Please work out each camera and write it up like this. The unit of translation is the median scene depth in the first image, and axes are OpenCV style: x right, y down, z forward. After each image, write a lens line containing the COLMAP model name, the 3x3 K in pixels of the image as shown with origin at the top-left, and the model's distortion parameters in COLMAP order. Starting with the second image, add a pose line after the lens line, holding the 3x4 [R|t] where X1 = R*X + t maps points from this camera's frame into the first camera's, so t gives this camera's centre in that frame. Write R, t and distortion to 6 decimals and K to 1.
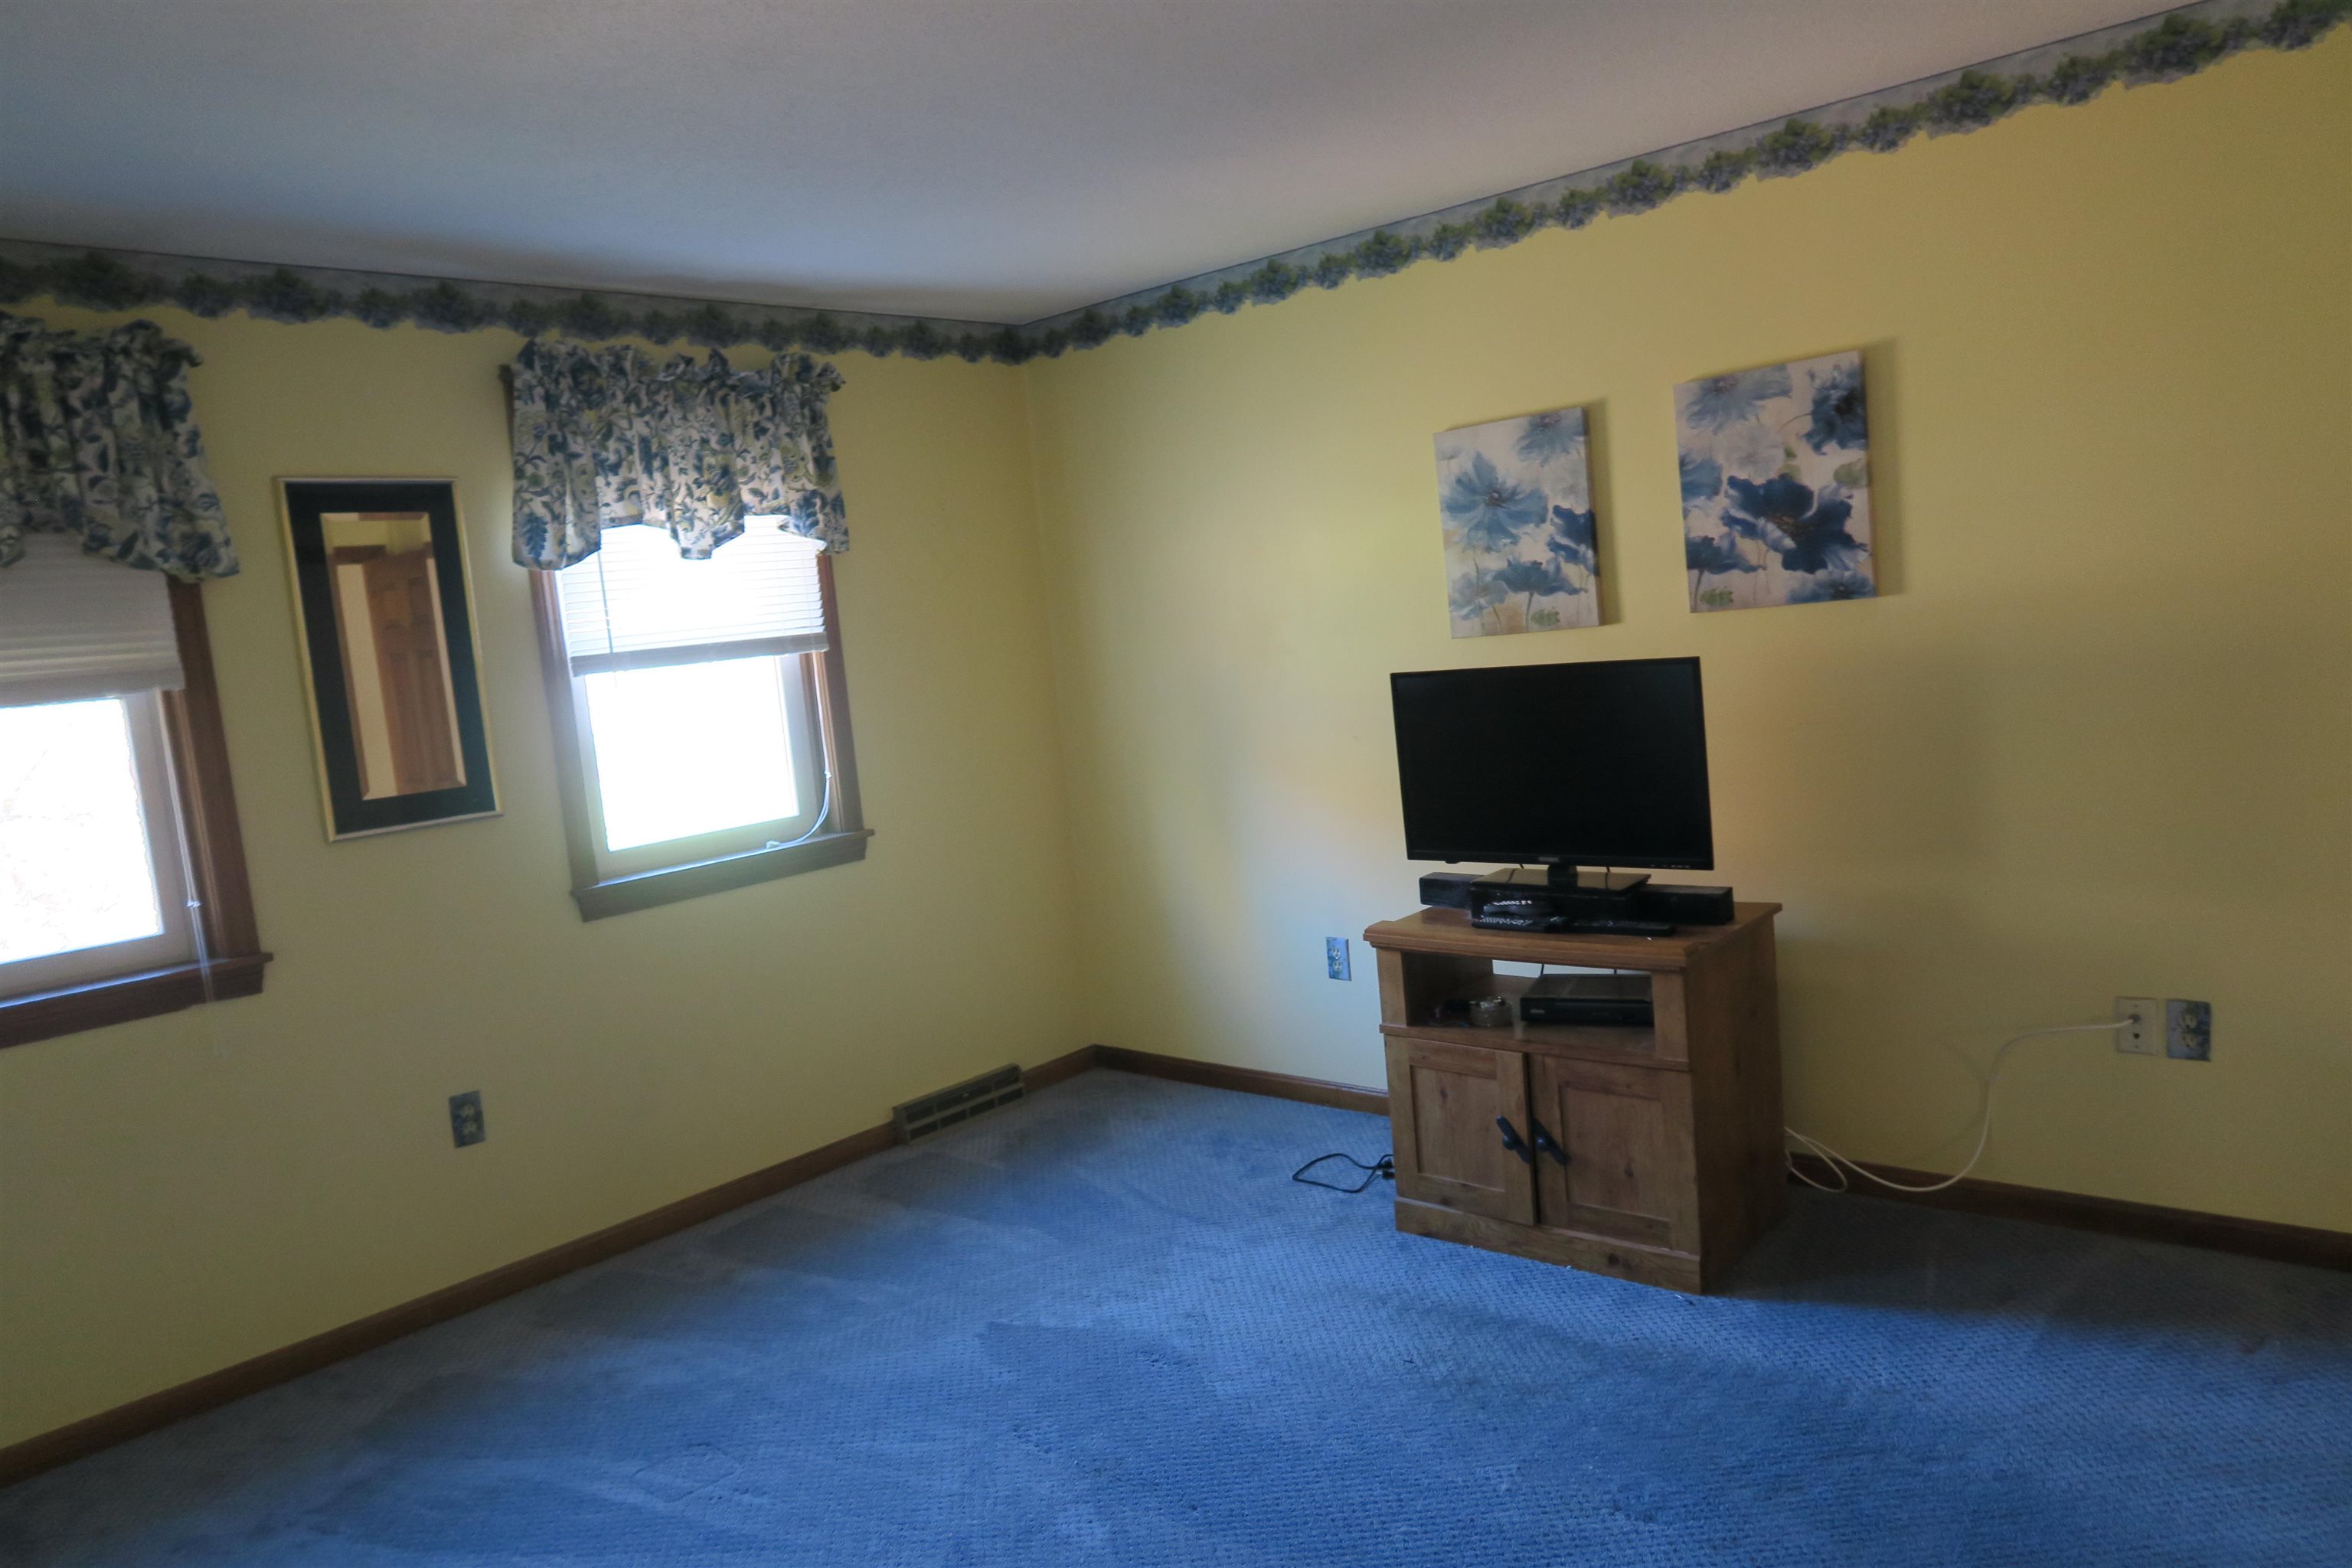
lens RADIAL K [[1604.2, 0, 1176.0], [0, 1604.2, 784.0], [0, 0, 1]] dist [-0.037306, 0.000533]
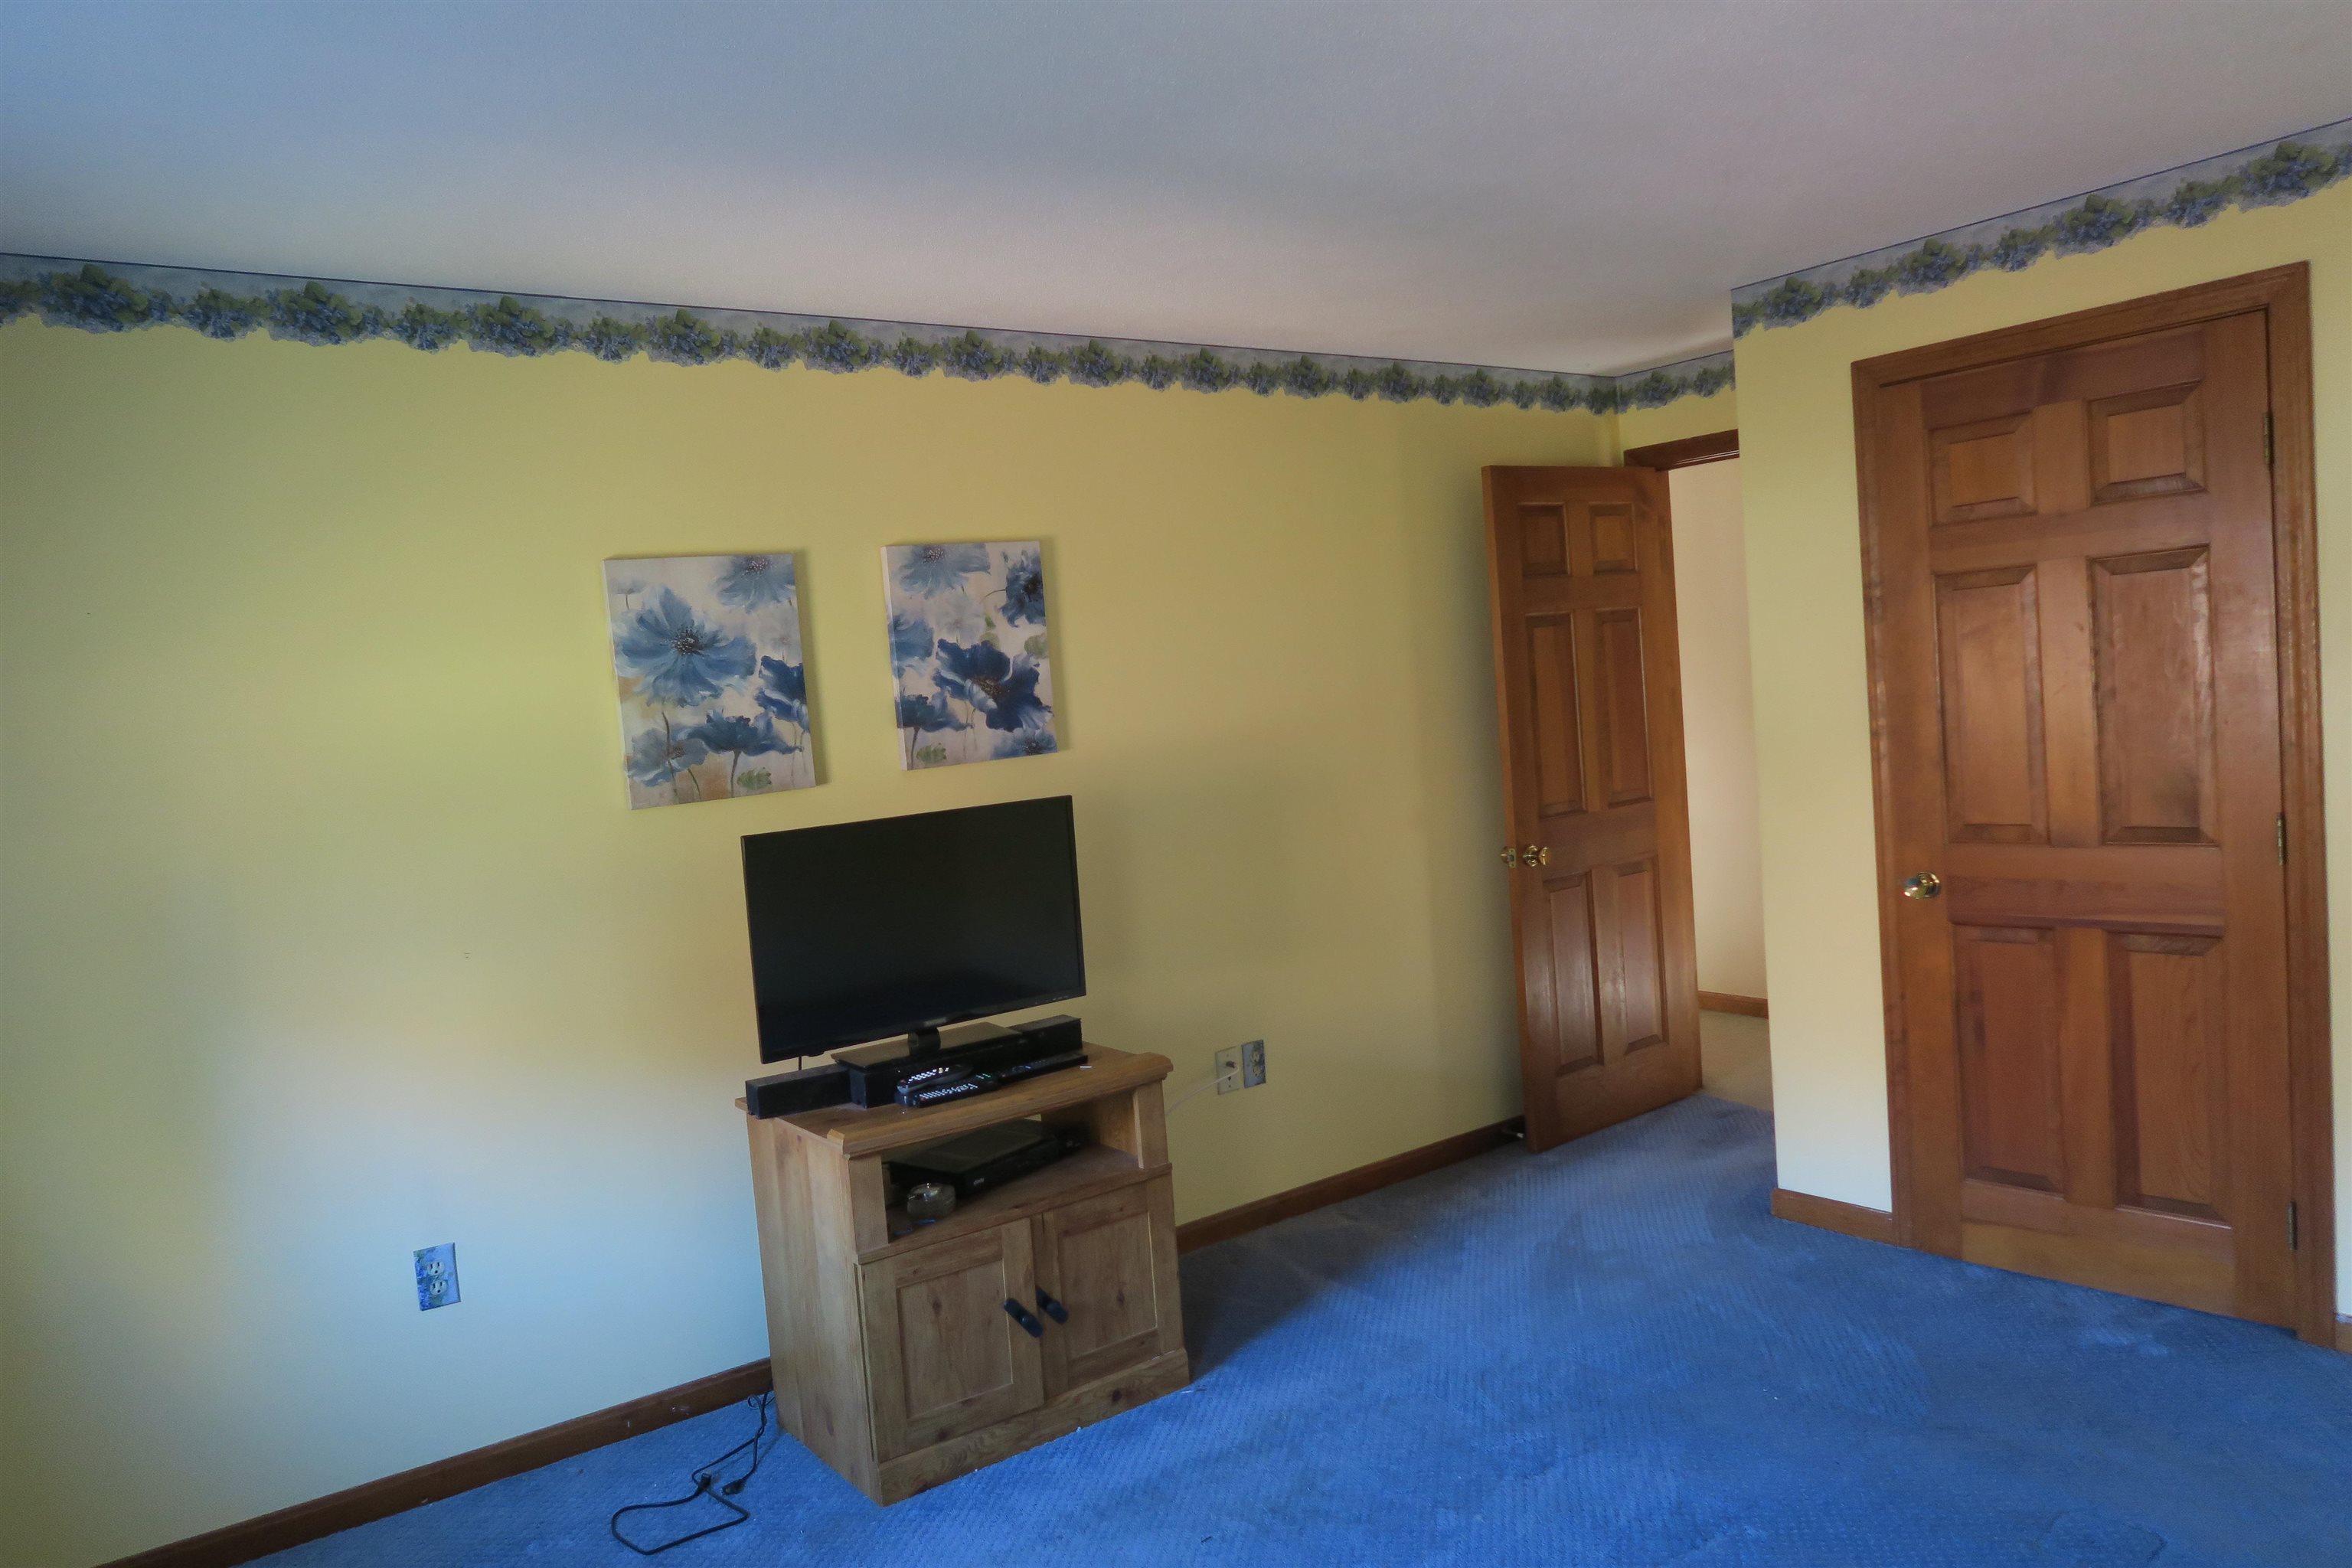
lens RADIAL K [[1604.2, 0, 1176.0], [0, 1604.2, 784.0], [0, 0, 1]] dist [-0.037306, 0.000533]
pose [[0.214589, 0.021387, 0.976470, -0.649539], [0.164845, 0.984625, -0.057792, -0.012240], [-0.962693, 0.173368, 0.207764, 0.646490]]
